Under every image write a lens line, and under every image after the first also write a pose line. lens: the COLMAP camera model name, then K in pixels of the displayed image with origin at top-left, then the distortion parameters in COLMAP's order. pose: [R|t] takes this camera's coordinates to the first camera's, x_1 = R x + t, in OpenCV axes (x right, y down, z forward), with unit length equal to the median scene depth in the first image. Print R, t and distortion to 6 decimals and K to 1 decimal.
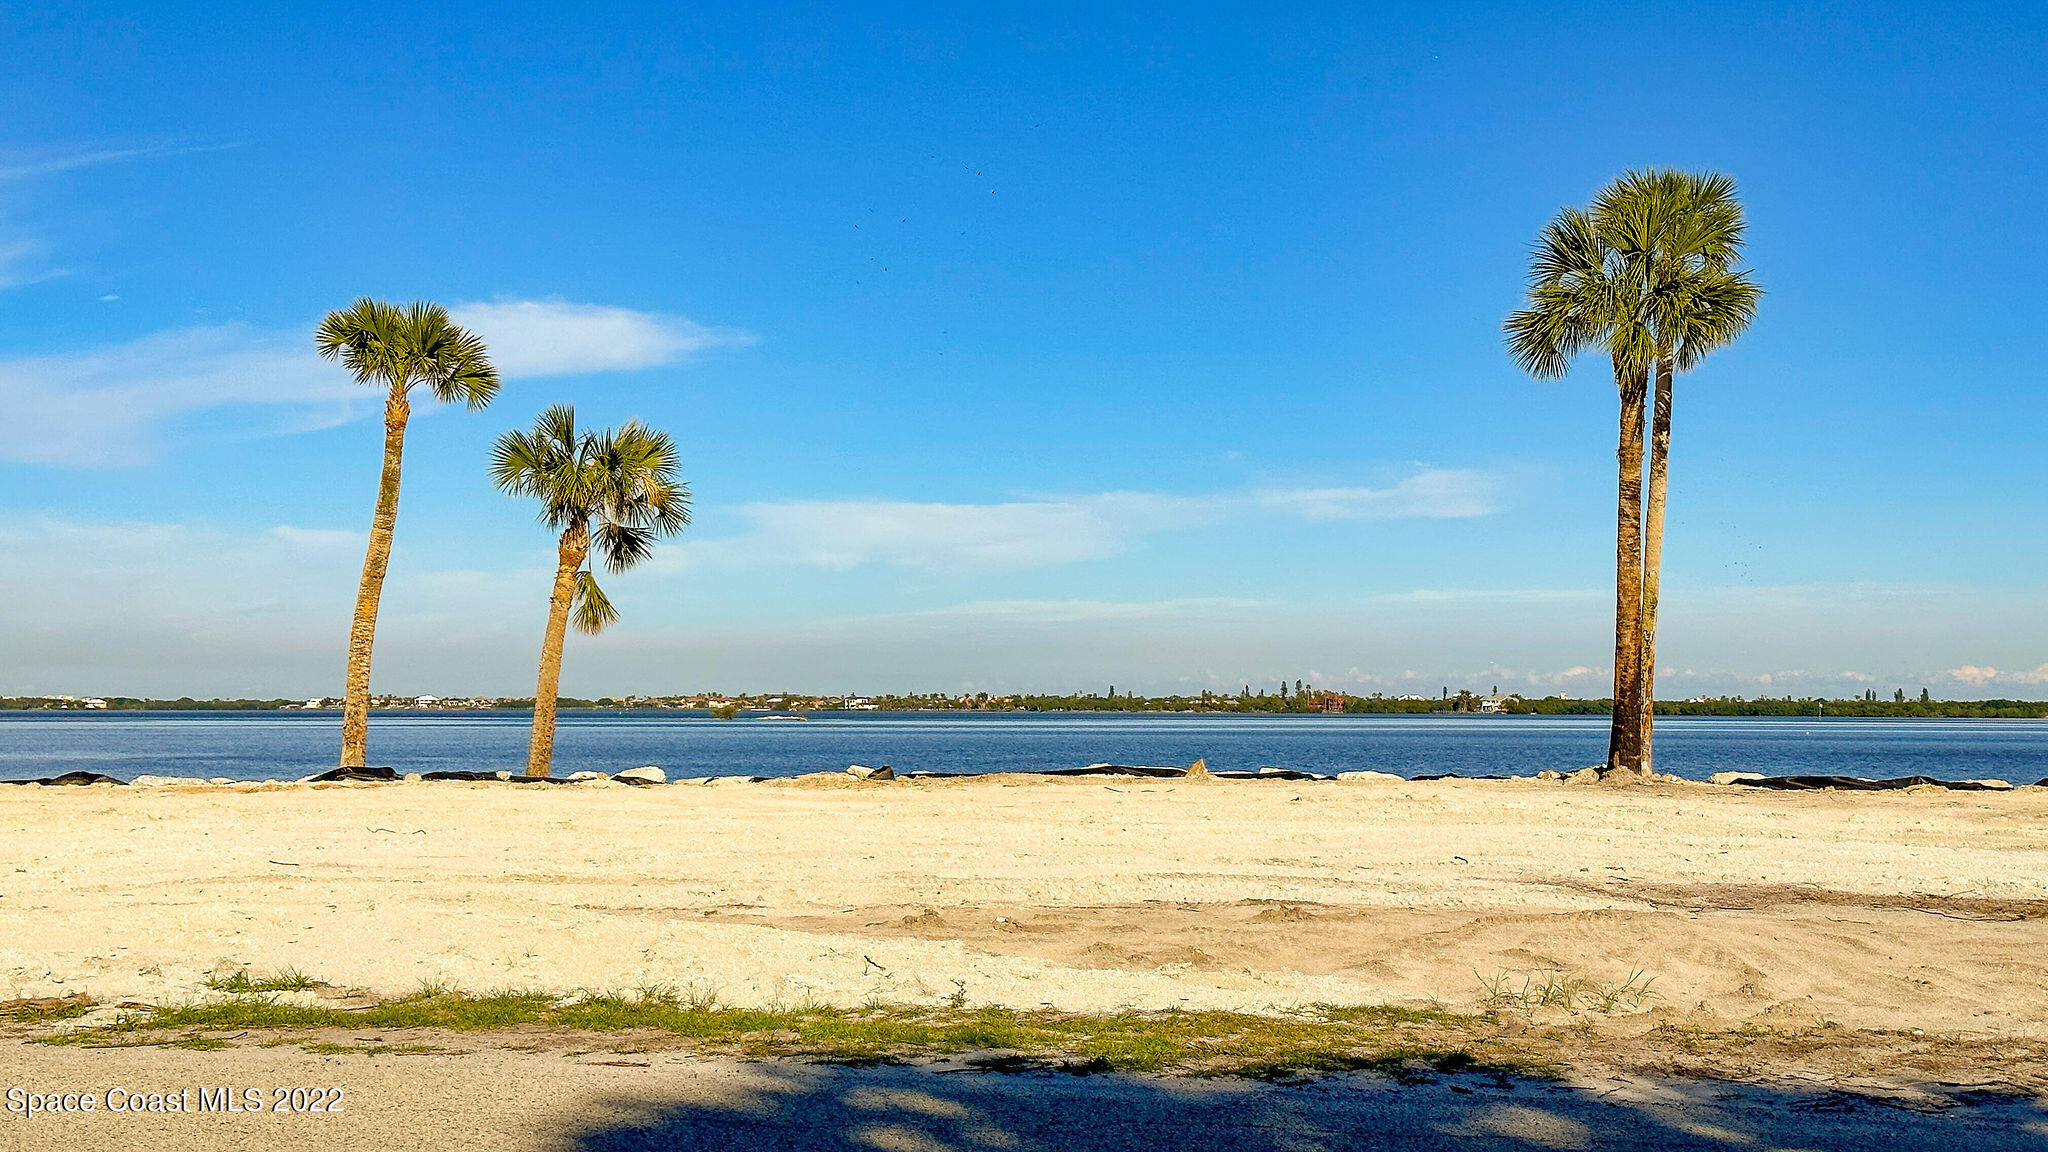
lens RADIAL K [[2785.3, 0, 1021.3], [0, 2785.3, 516.9], [0, 0, 1]] dist [0.107904, -0.035920]
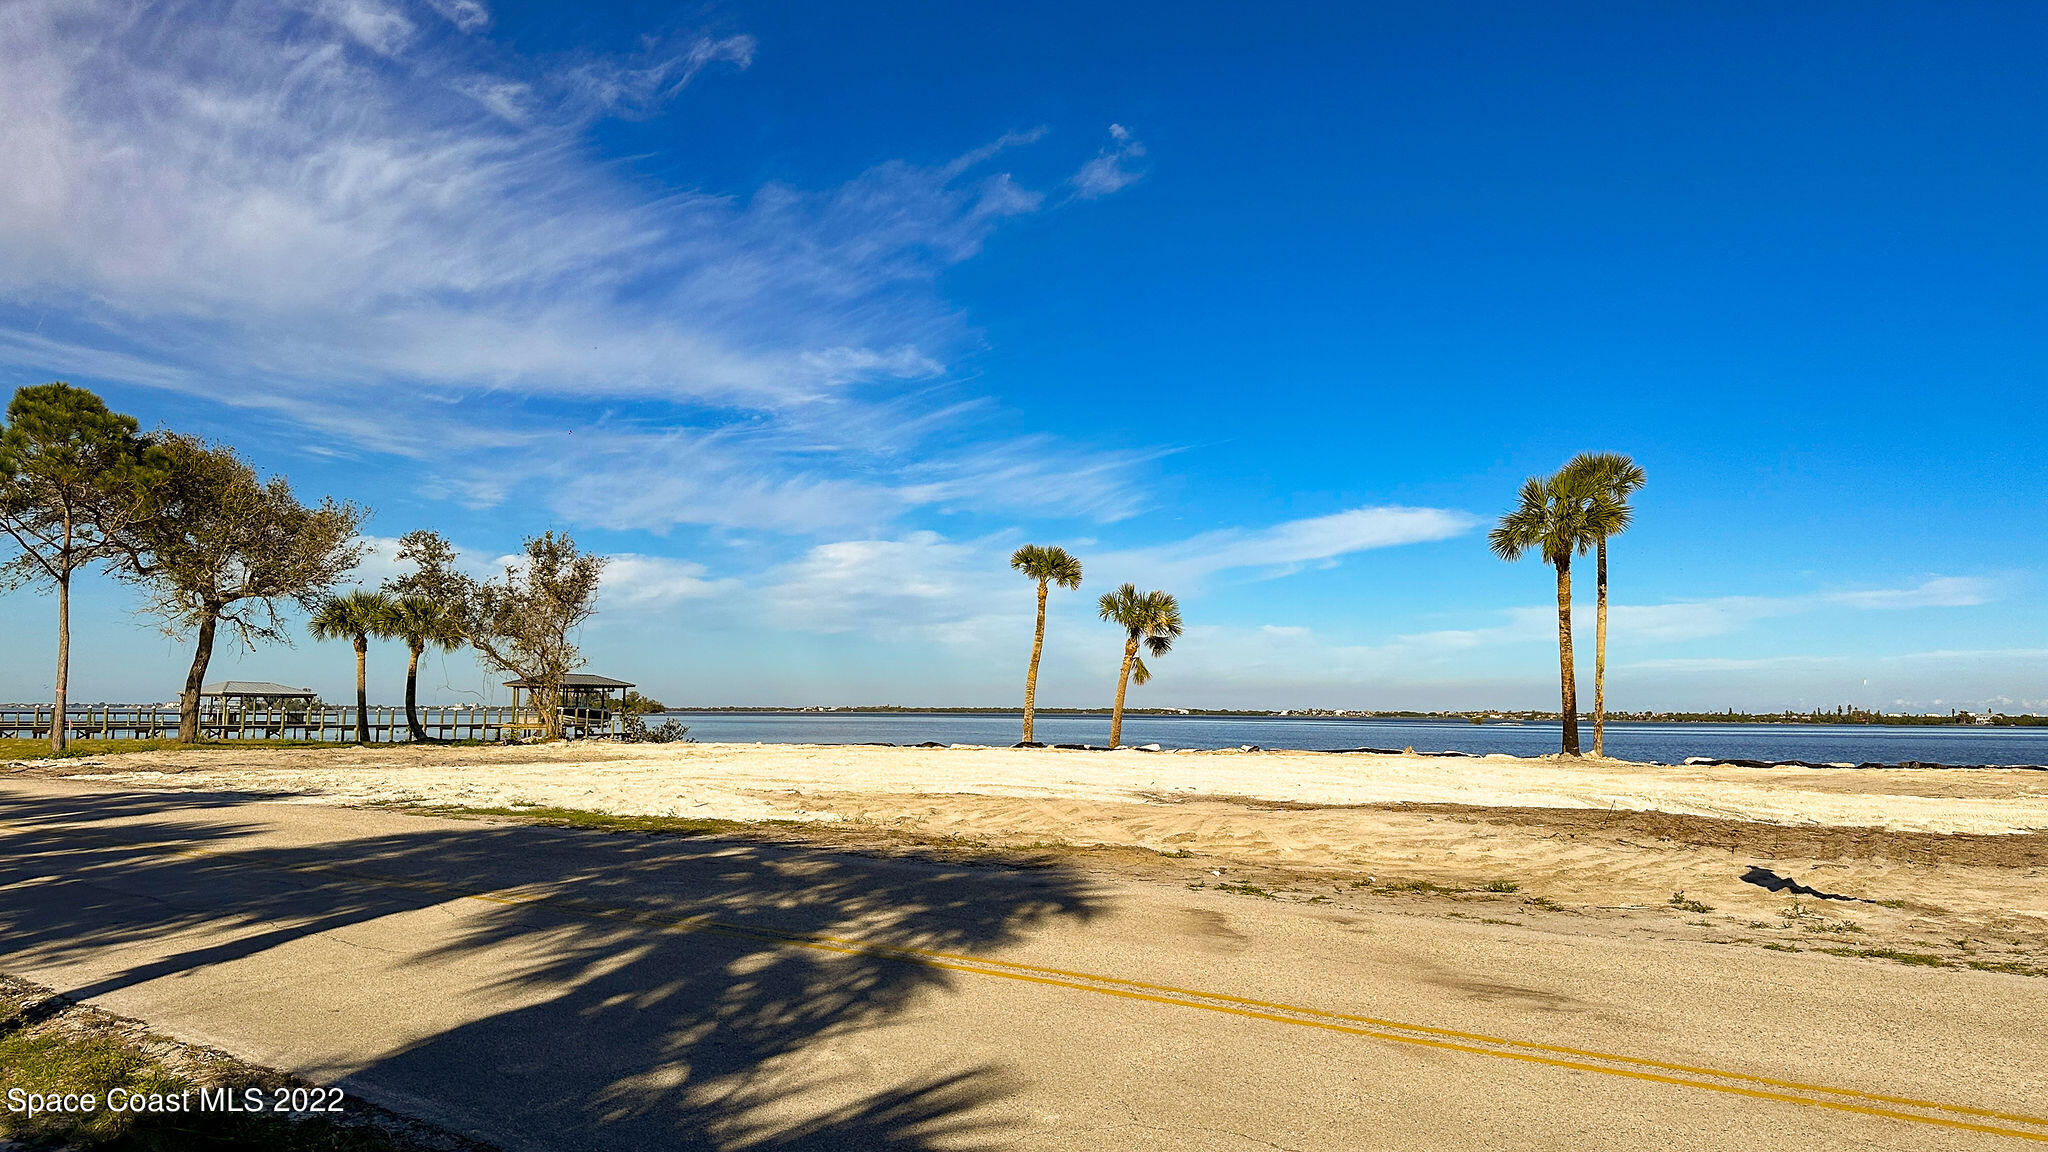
lens RADIAL K [[1400.2, 0, 989.7], [0, 1400.2, 573.4], [0, 0, 1]] dist [0.060557, -0.077187]
pose [[0.898441, -0.037214, -0.437515, 0.249748], [0.022812, 0.999012, -0.038127, -0.008700], [0.438502, 0.024274, 0.898403, -0.080183]]
